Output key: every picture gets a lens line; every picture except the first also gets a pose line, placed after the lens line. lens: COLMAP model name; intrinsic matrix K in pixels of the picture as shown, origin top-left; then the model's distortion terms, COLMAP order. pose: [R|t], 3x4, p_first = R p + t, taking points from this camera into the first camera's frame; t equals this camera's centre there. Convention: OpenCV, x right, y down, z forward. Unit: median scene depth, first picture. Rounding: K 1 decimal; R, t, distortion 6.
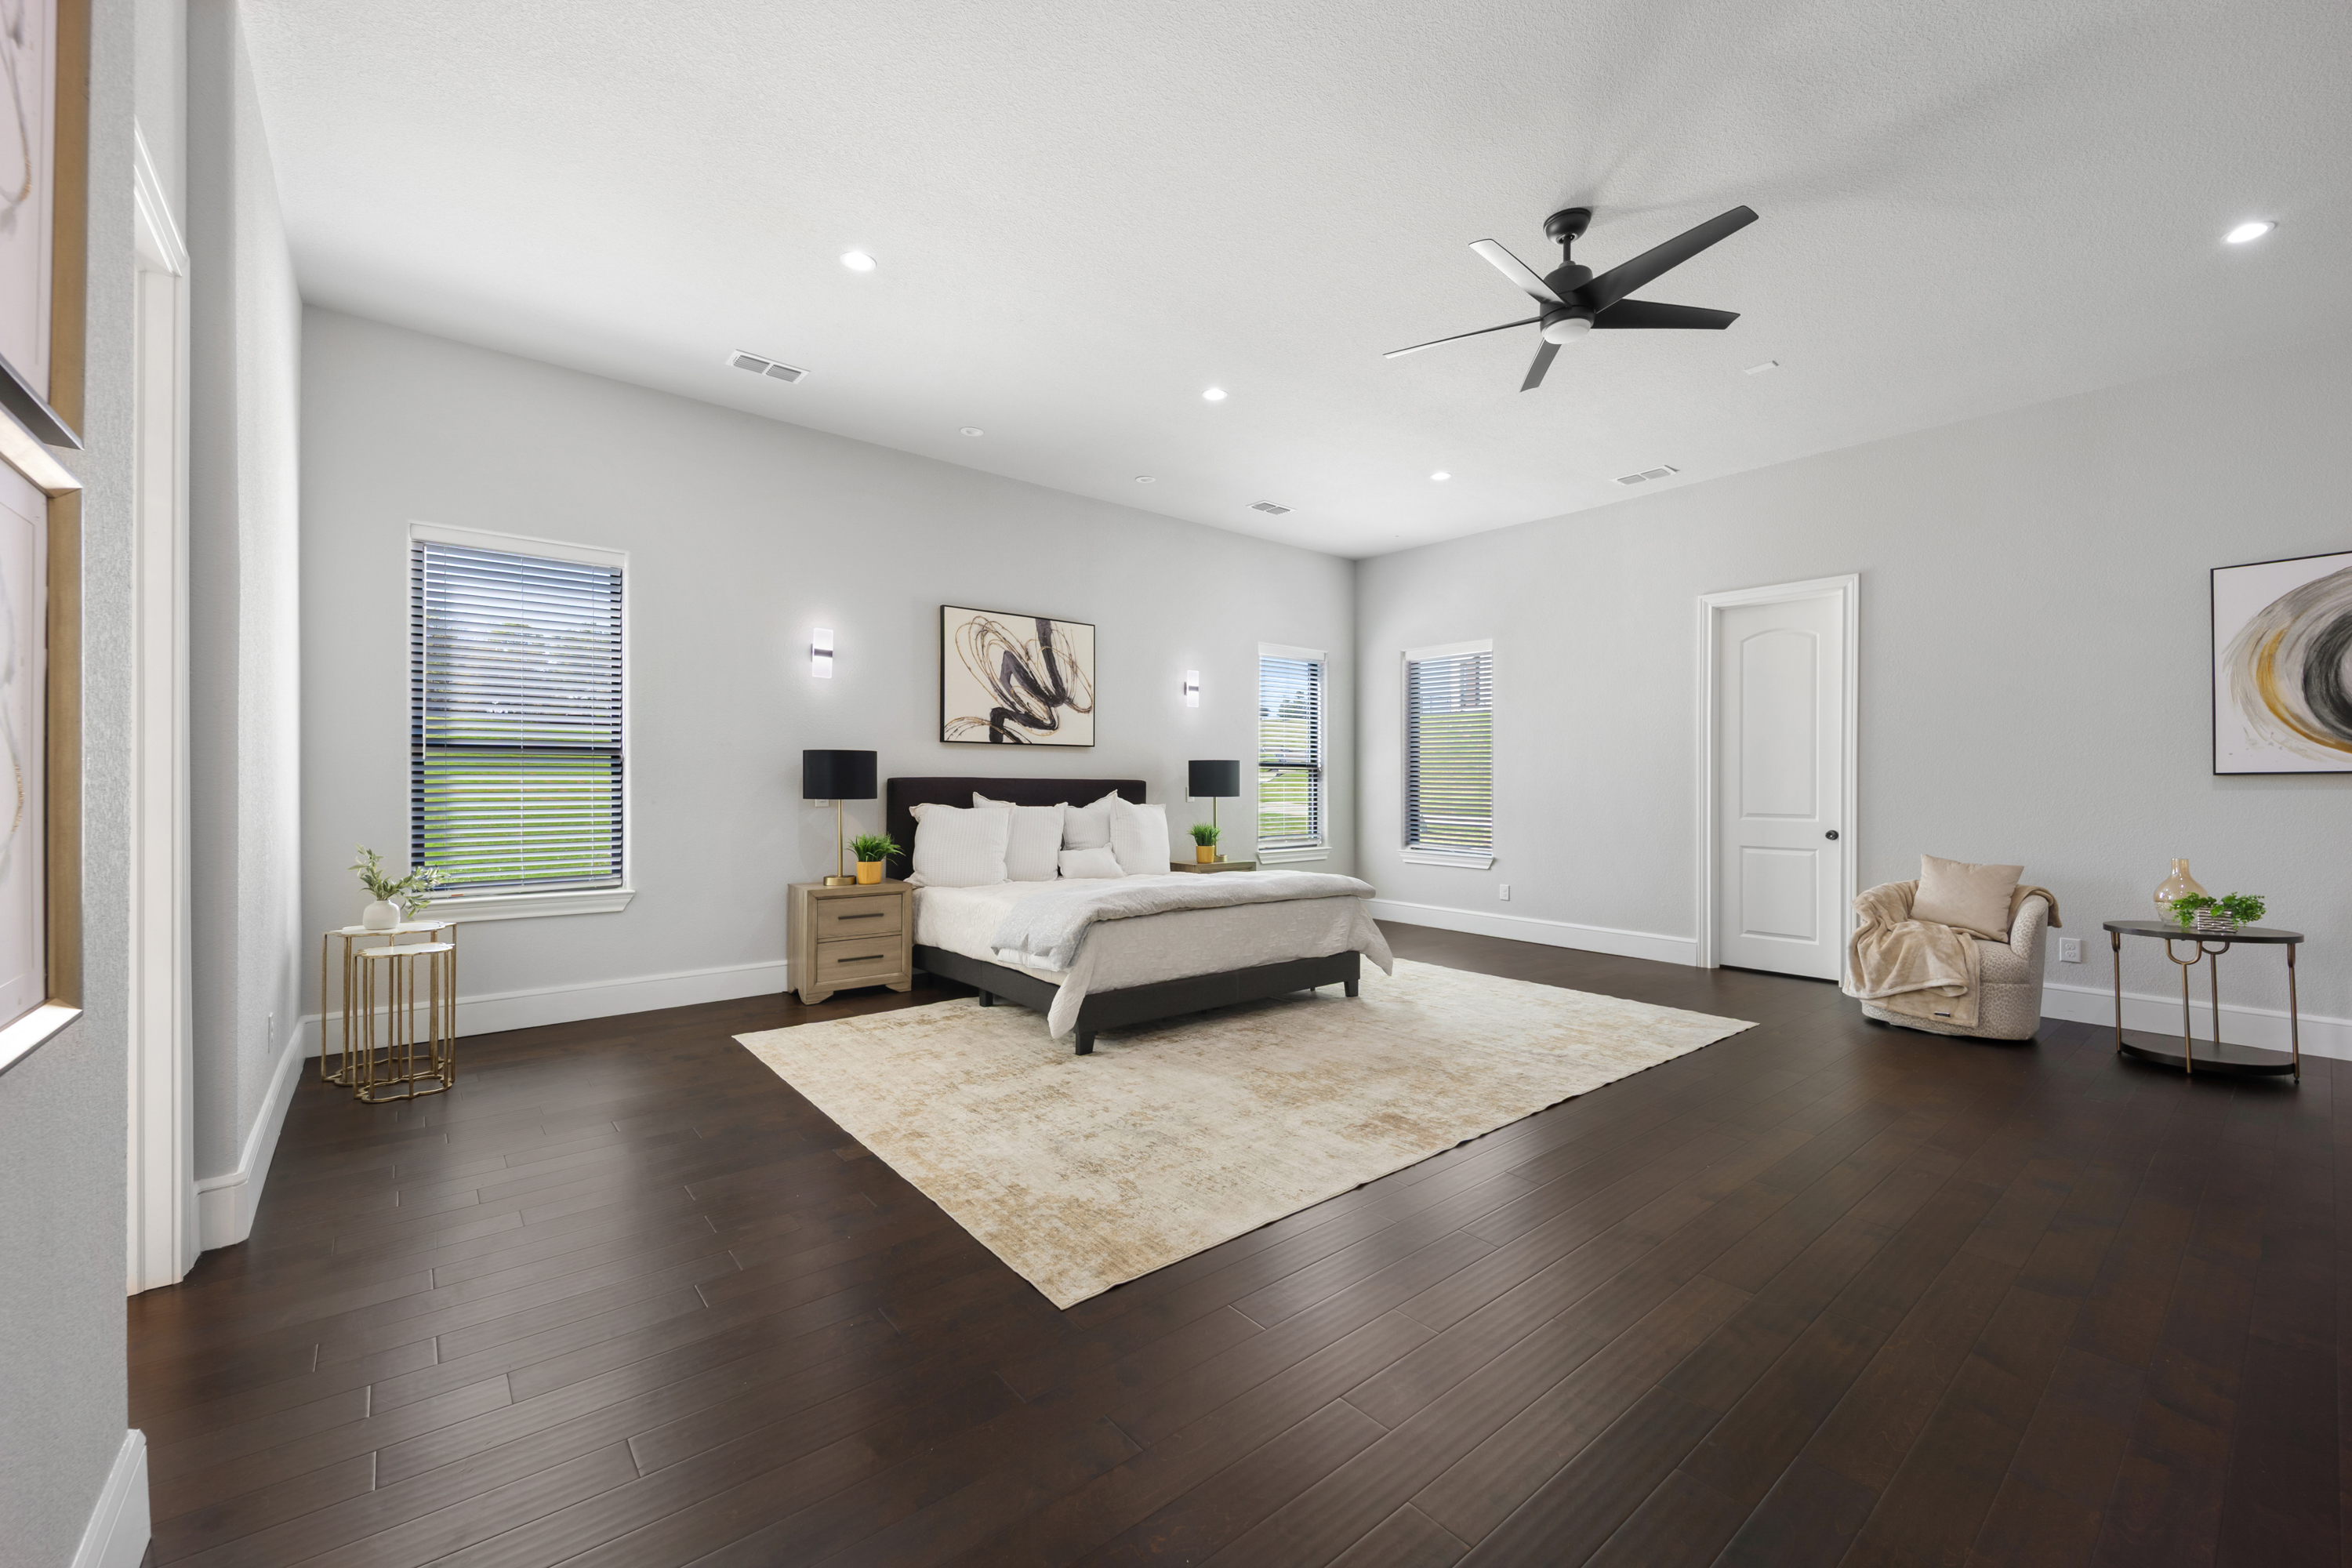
lens RADIAL K [[935.2, 0, 1165.0], [0, 935.2, 784.7], [0, 0, 1]] dist [0.027359, 0.000028]
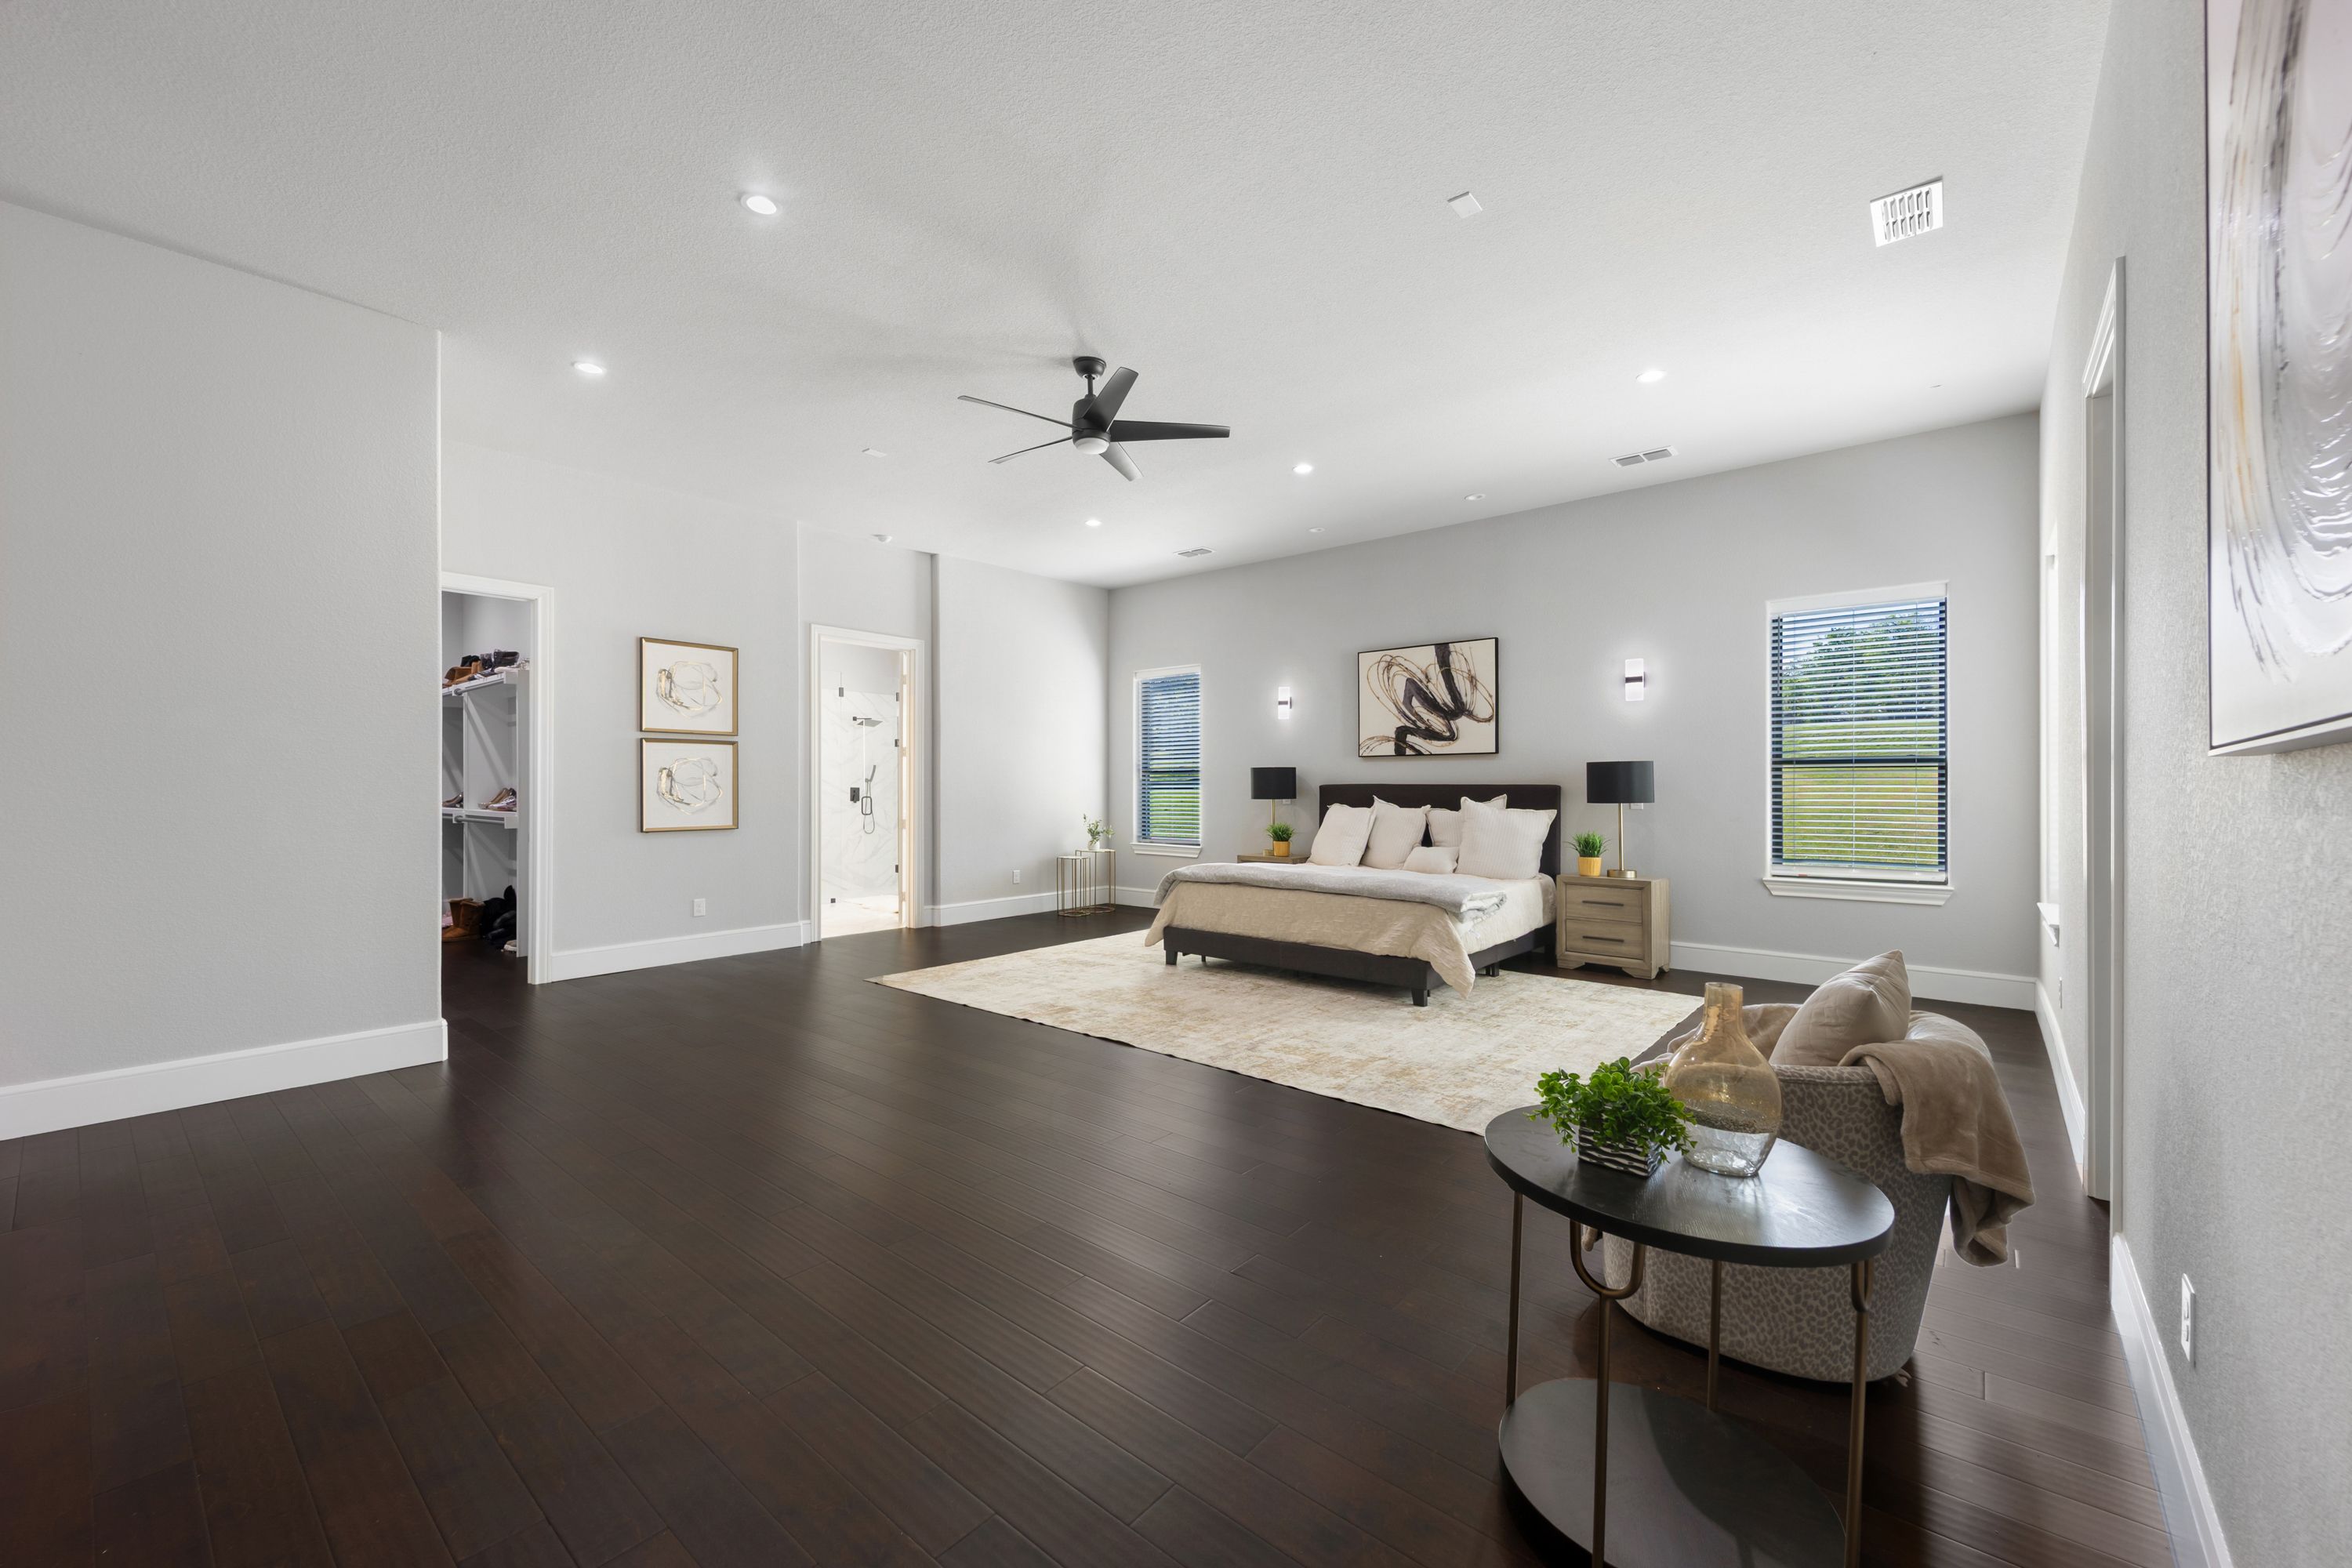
lens RADIAL K [[935.2, 0, 1165.0], [0, 935.2, 784.7], [0, 0, 1]] dist [0.027359, 0.000028]
pose [[0.171483, -0.004115, -0.985178, 0.961330], [0.001573, 0.999991, -0.003903, -0.002194], [0.985186, -0.000880, 0.171488, 0.486645]]
